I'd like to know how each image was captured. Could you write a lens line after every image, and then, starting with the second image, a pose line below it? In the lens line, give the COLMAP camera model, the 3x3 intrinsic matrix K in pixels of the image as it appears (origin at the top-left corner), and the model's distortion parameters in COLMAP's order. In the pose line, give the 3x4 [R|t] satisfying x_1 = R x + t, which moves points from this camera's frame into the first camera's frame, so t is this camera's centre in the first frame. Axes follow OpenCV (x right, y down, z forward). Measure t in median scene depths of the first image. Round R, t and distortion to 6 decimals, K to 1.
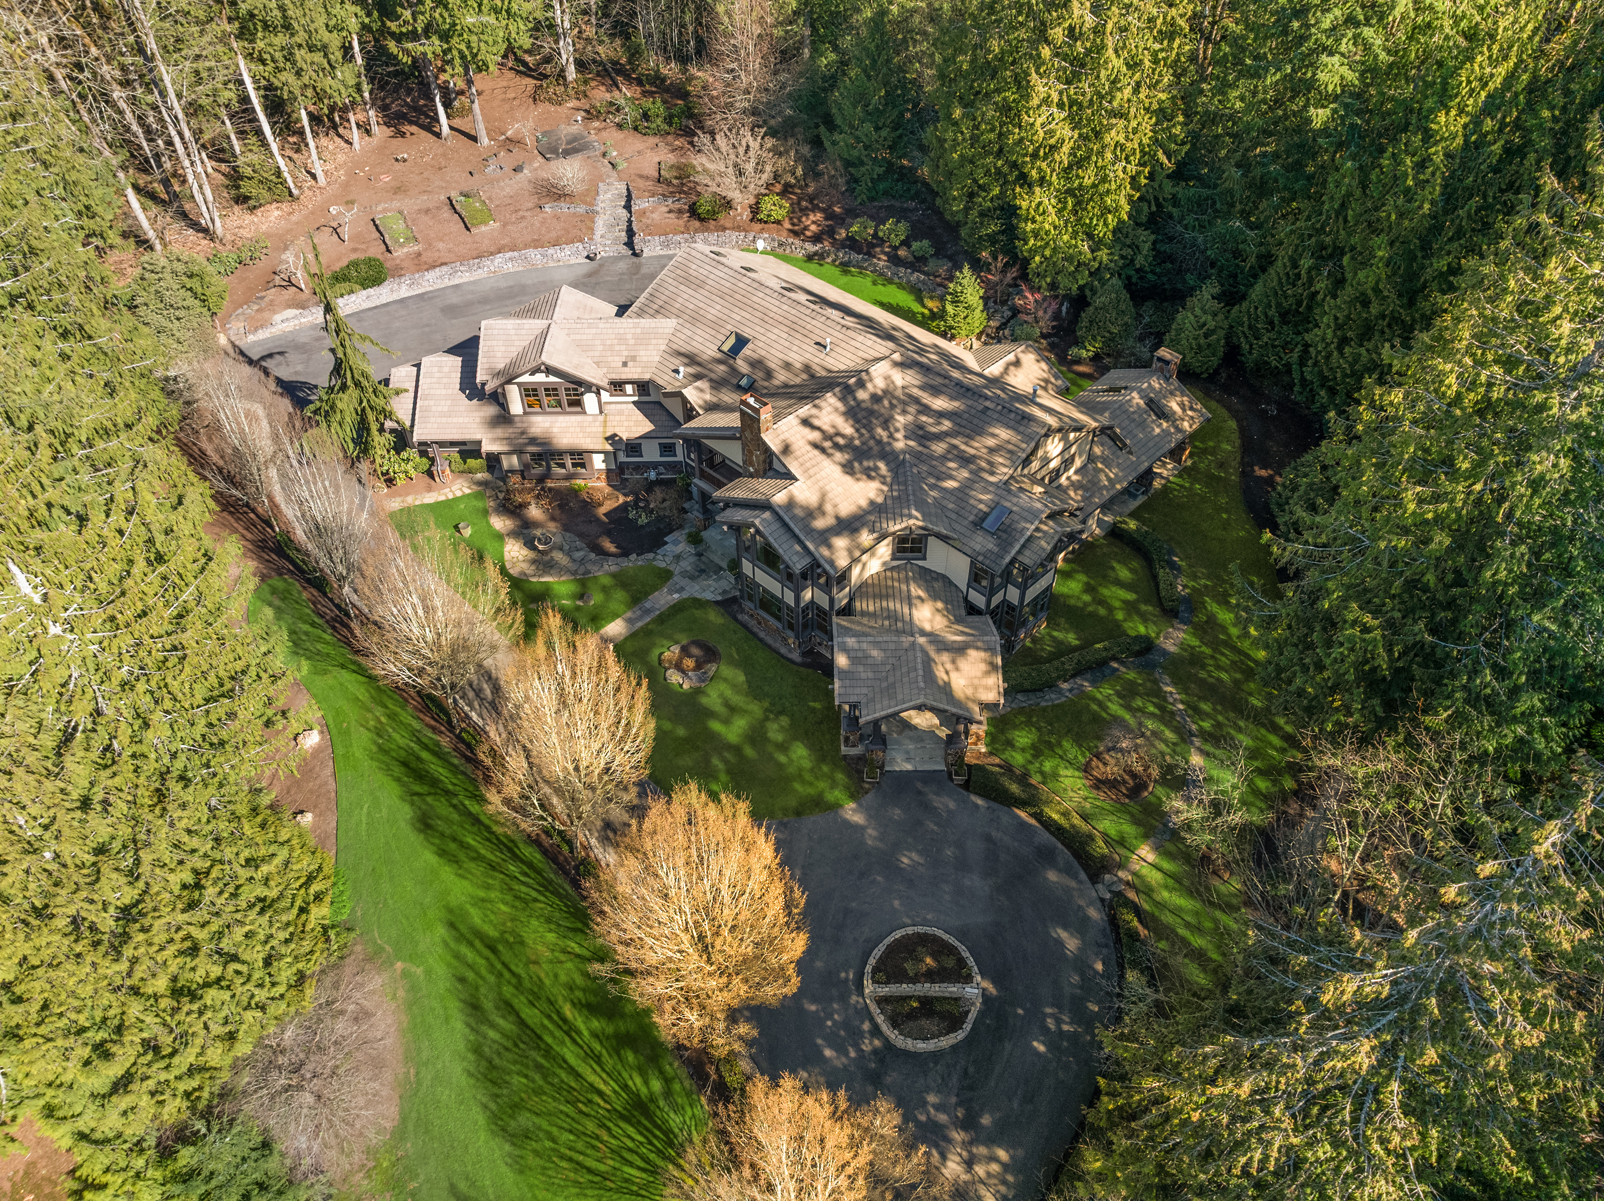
lens RADIAL K [[1121.3, 0, 800.4], [0, 1121.3, 600.2], [0, 0, 1]] dist [-0.025331, -0.022532]
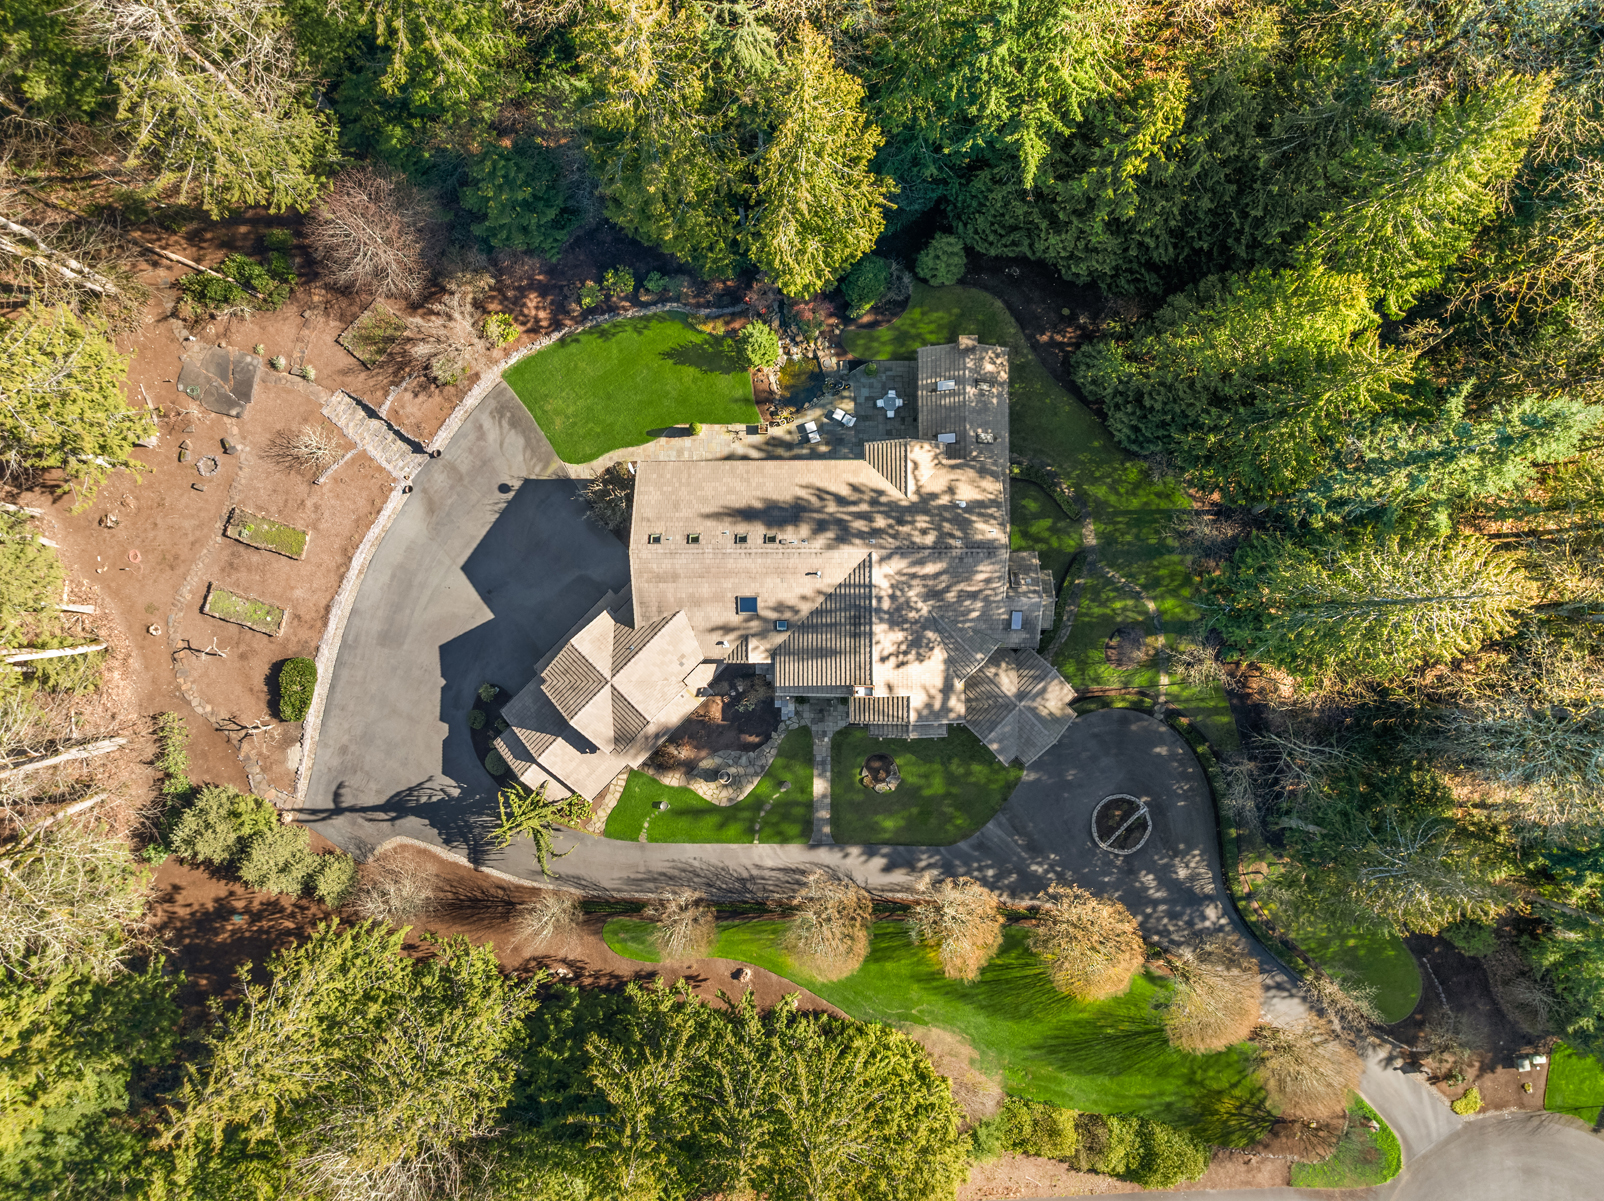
lens RADIAL K [[1121.3, 0, 801.3], [0, 1121.3, 598.8], [0, 0, 1]] dist [-0.025331, -0.022532]
pose [[0.707402, -0.705784, 0.038095, -0.065293], [0.496261, 0.534332, 0.684262, -1.180190], [-0.503296, -0.465143, 0.728241, 0.049965]]
